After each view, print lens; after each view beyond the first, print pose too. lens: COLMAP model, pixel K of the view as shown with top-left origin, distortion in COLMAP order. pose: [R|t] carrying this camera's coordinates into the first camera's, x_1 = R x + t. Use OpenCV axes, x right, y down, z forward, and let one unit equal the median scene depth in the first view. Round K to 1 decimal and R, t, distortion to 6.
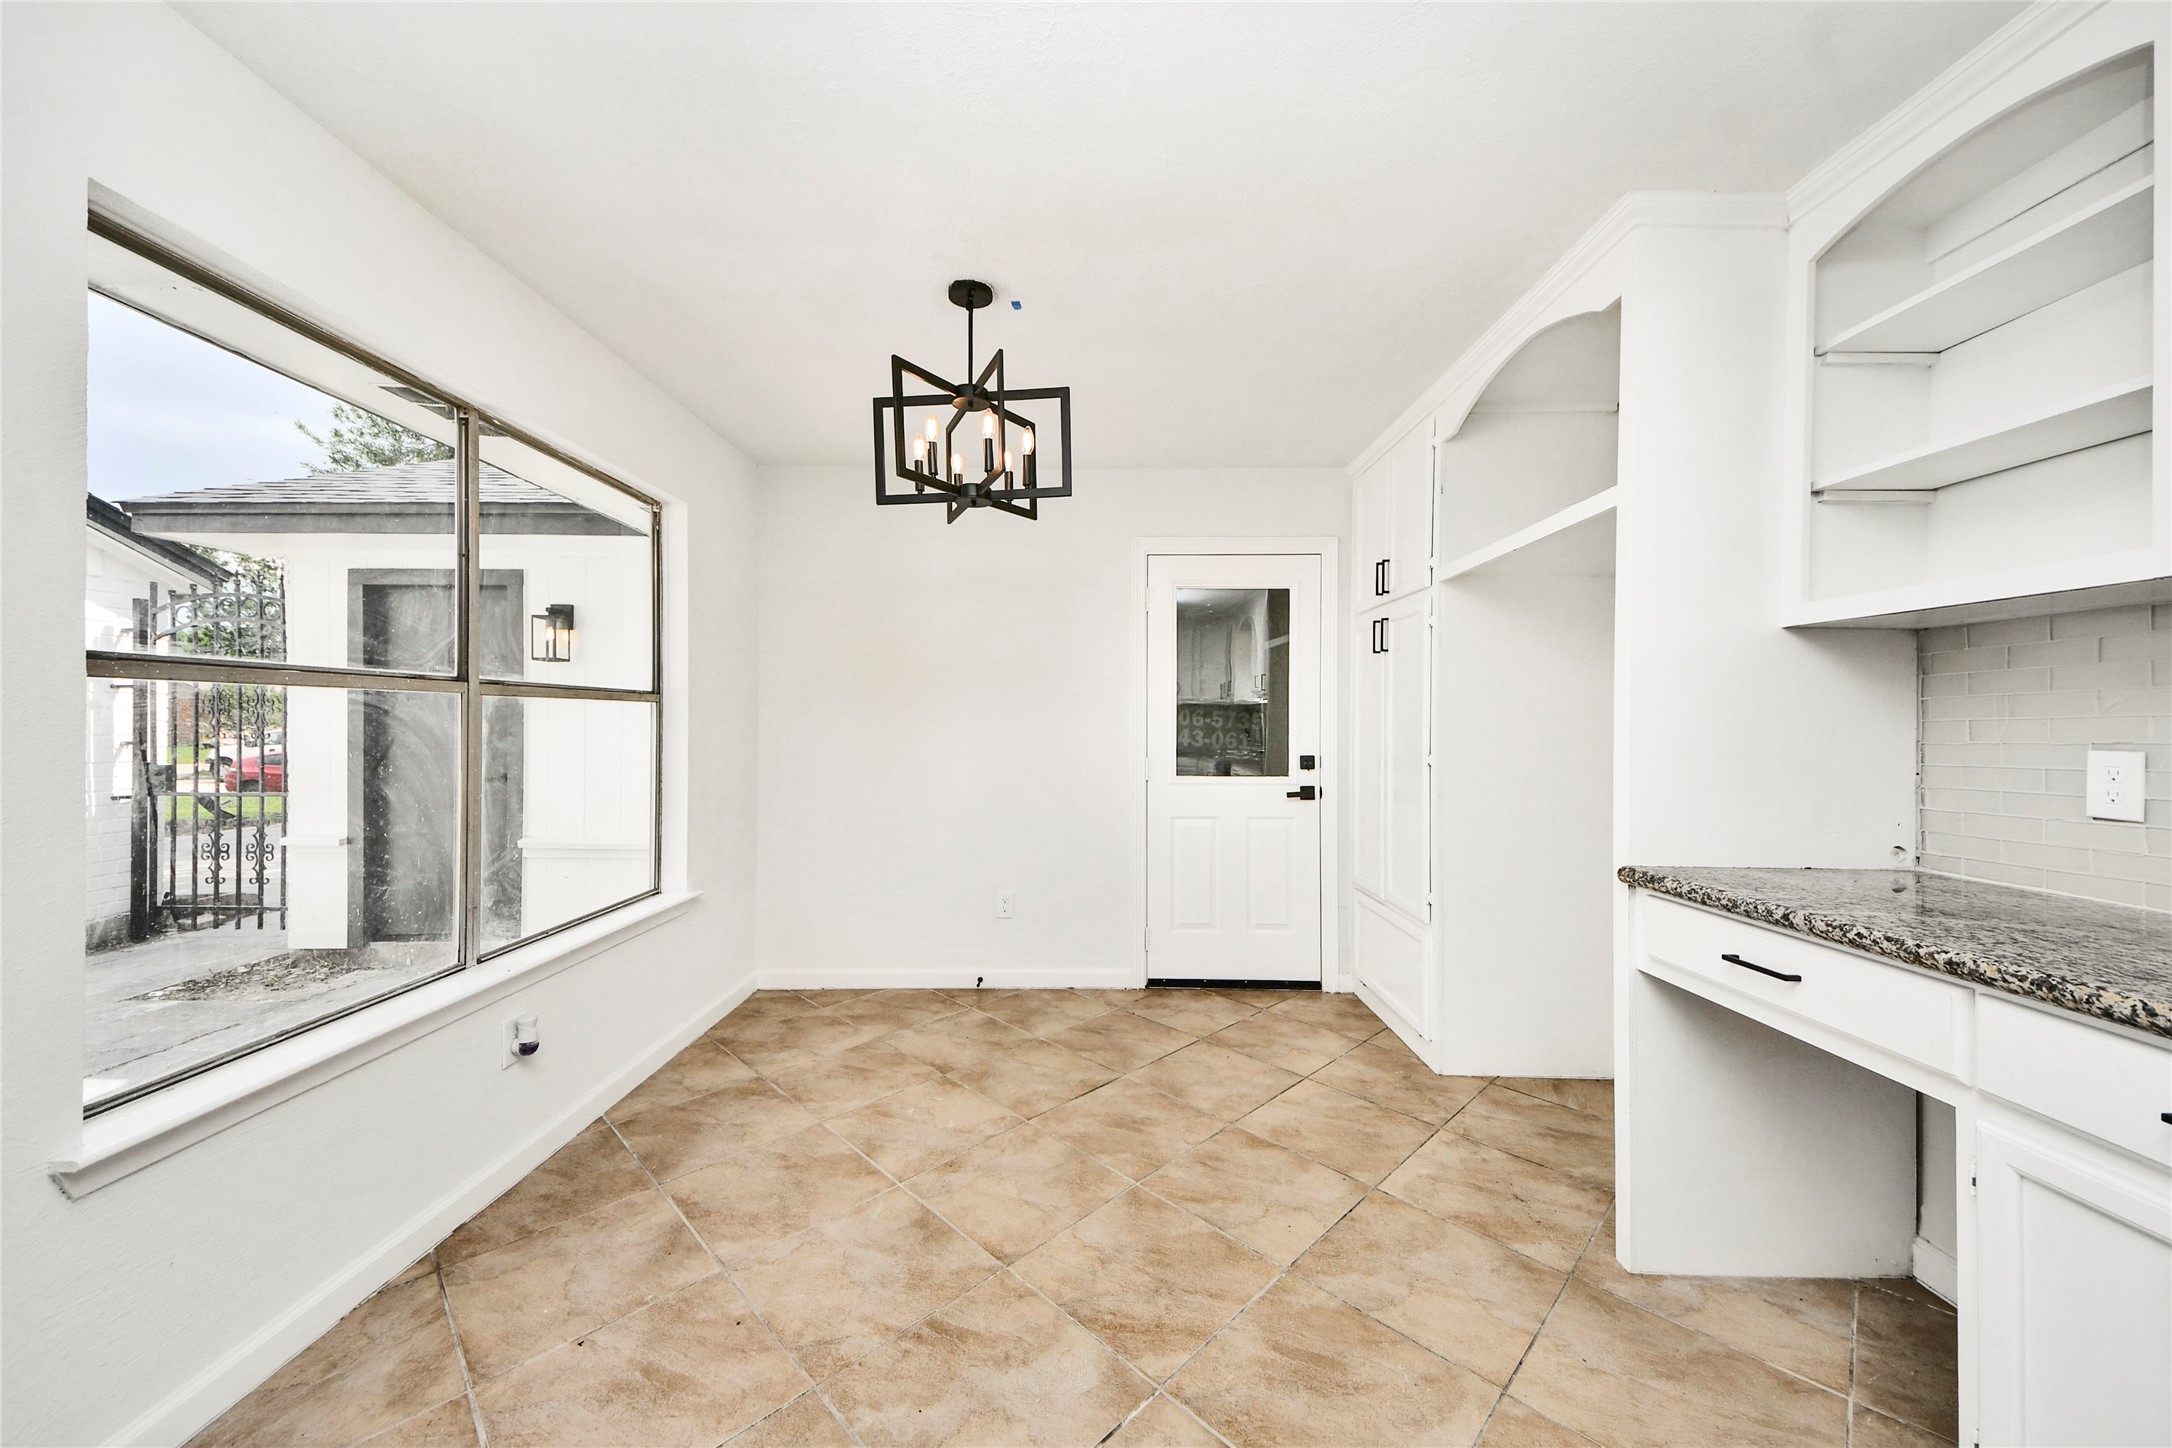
lens RADIAL K [[799.3, 0, 1086.0], [0, 799.3, 724.0], [0, 0, 1]] dist [0.007915, -0.000346]
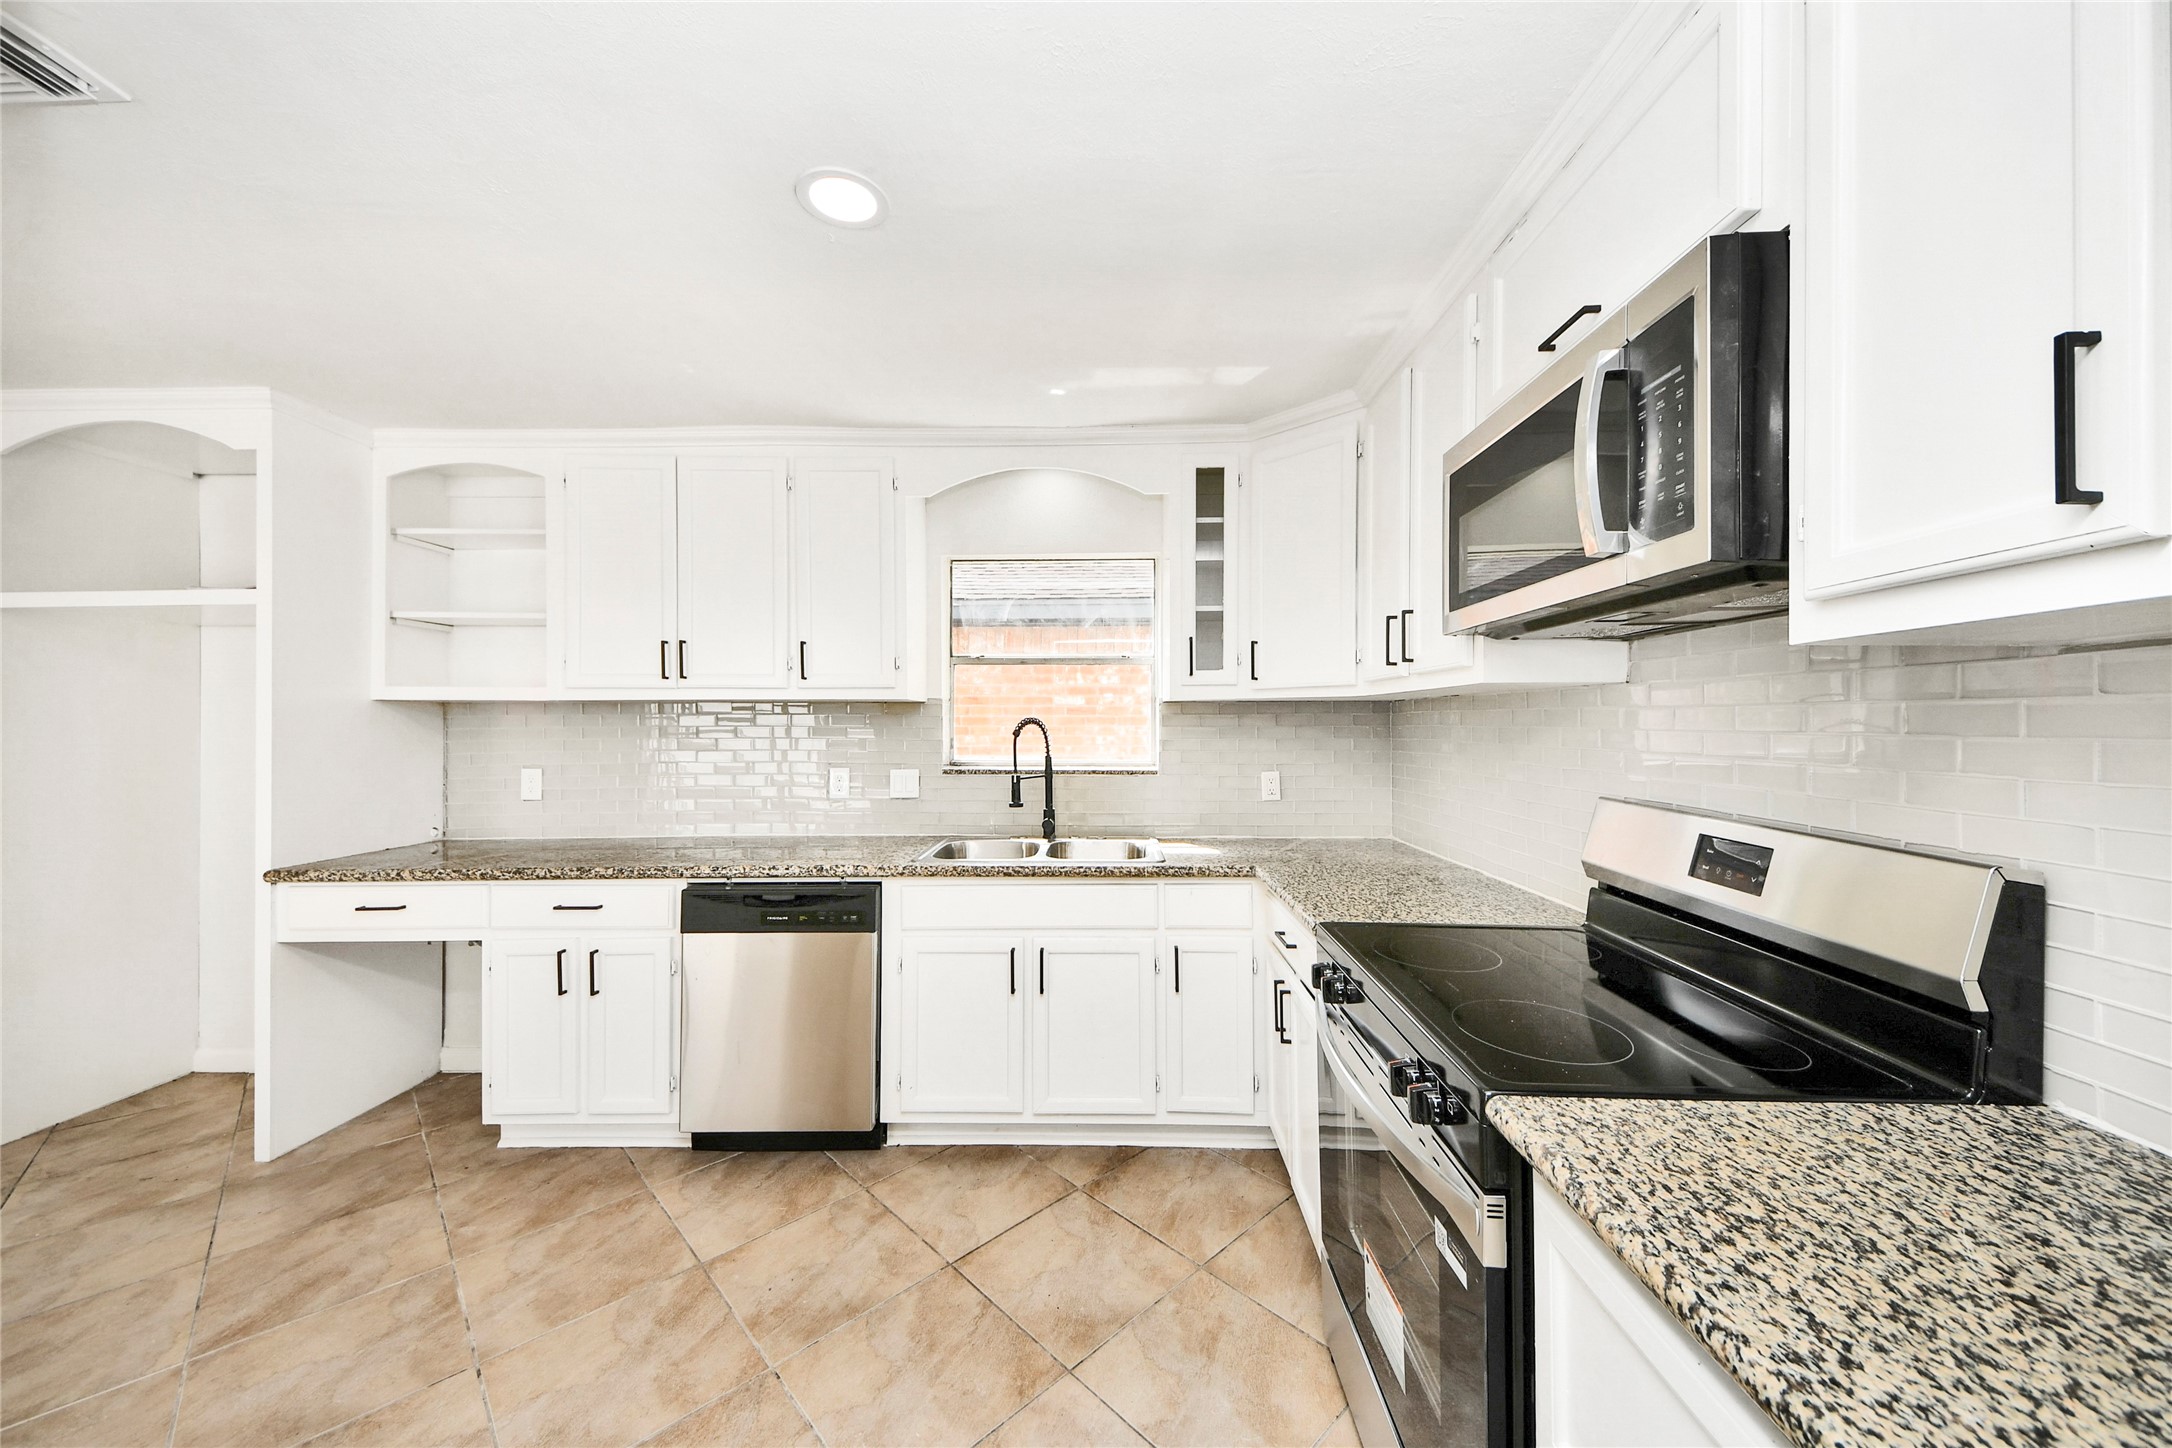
lens RADIAL K [[799.3, 0, 1086.0], [0, 799.3, 724.0], [0, 0, 1]] dist [0.007915, -0.000346]
pose [[0.027630, -0.003711, 0.999611, -0.717785], [-0.000831, 0.999993, 0.003736, -0.082311], [-0.999618, -0.000934, 0.027627, -0.473373]]
